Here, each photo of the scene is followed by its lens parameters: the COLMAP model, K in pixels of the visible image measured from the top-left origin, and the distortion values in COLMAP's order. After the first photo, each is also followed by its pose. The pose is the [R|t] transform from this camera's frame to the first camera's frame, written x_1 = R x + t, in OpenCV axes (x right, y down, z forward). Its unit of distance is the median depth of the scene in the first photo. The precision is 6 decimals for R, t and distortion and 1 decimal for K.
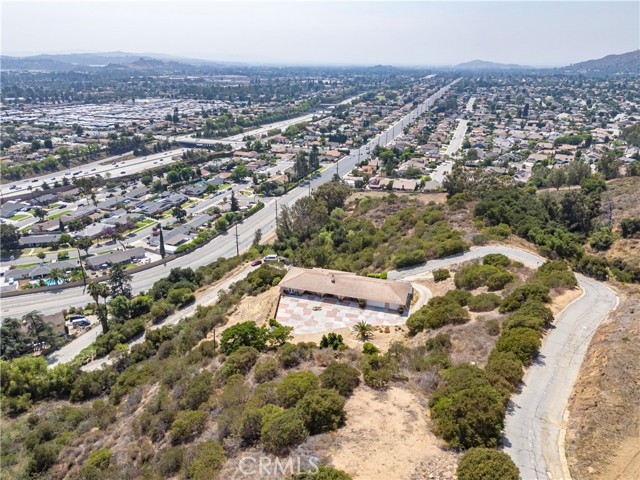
lens RADIAL K [[467.8, 0, 321.4], [0, 467.8, 239.4], [0, 0, 1]] dist [0.077142, -0.081529]
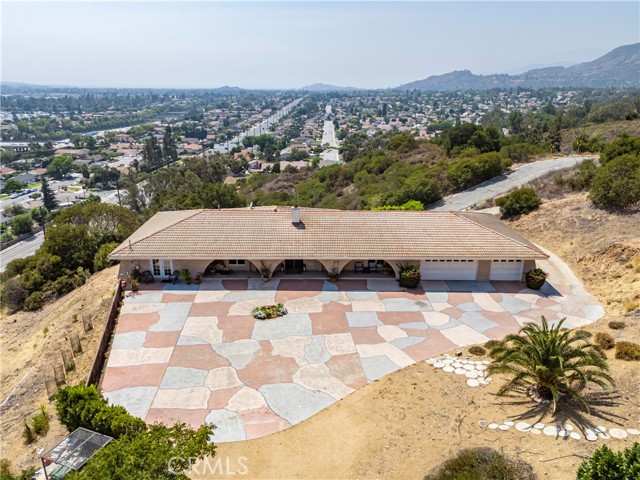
lens RADIAL K [[467.8, 0, 321.4], [0, 467.8, 239.4], [0, 0, 1]] dist [0.077142, -0.081529]
pose [[0.953345, -0.097999, 0.285533, -0.018955], [0.111628, 0.993241, -0.031811, 0.040983], [-0.280486, 0.062201, 0.957841, 0.252998]]
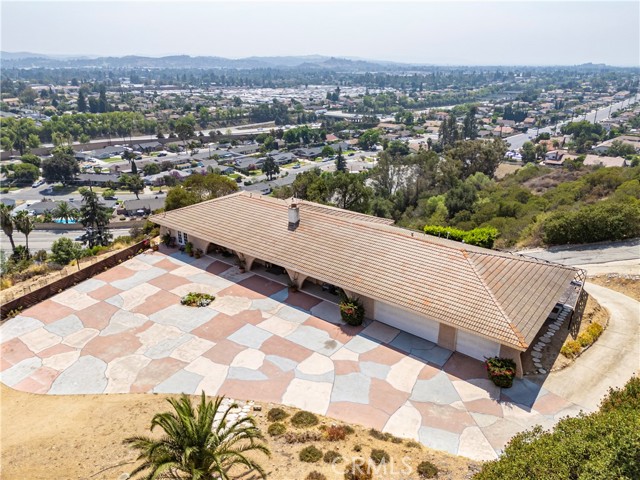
lens RADIAL K [[467.8, 0, 321.4], [0, 467.8, 239.4], [0, 0, 1]] dist [0.077142, -0.081529]
pose [[0.931337, 0.126756, -0.341385, 0.054453], [-0.129105, 0.991503, 0.015933, 0.033629], [0.340504, 0.029235, 0.939788, 0.262616]]
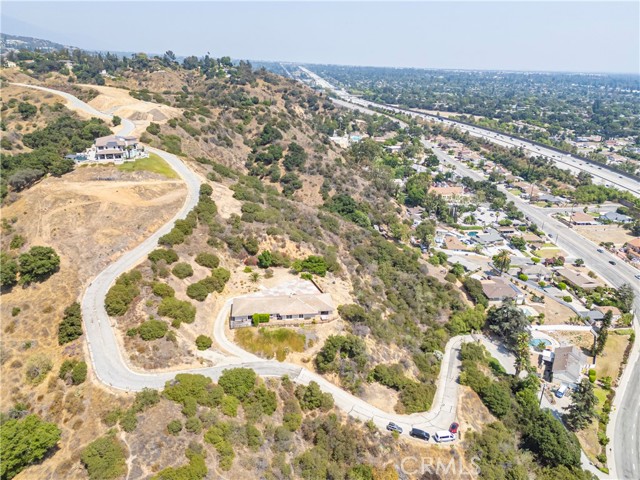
lens RADIAL K [[463.7, 0, 322.4], [0, 463.7, 241.0], [0, 0, 1]] dist [0.115205, -0.151752]
pose [[-0.913538, 0.127434, -0.386275, 0.155396], [-0.161633, 0.757726, 0.632238, -0.315654], [0.373259, 0.640009, -0.671615, 0.660922]]
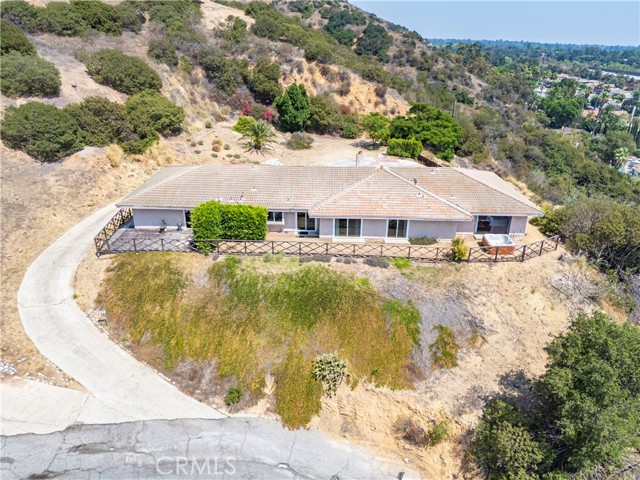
lens RADIAL K [[467.8, 0, 321.4], [0, 467.8, 239.4], [0, 0, 1]] dist [0.077142, -0.081529]
pose [[-0.963984, 0.083785, -0.252419, 0.053350], [-0.113889, 0.727623, 0.676457, -0.039580], [0.240342, 0.680842, -0.691874, 0.468427]]
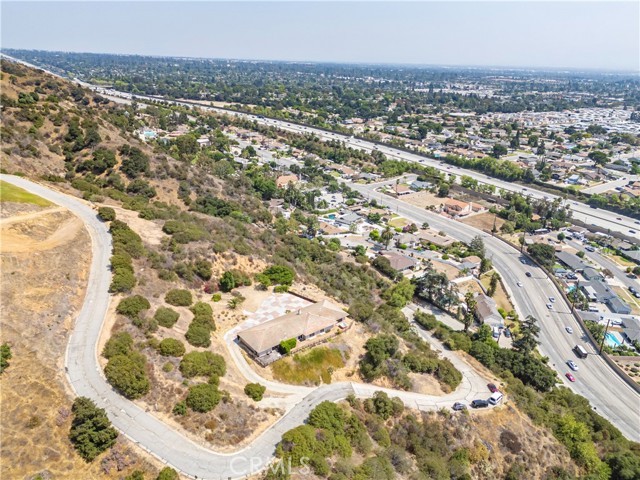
lens RADIAL K [[463.7, 0, 322.4], [0, 463.7, 241.0], [0, 0, 1]] dist [0.115205, -0.151752]
pose [[-0.576413, 0.284974, -0.765857, 0.309179], [-0.310339, 0.790659, 0.527776, -0.256814], [0.755935, 0.541893, -0.367308, 0.506093]]
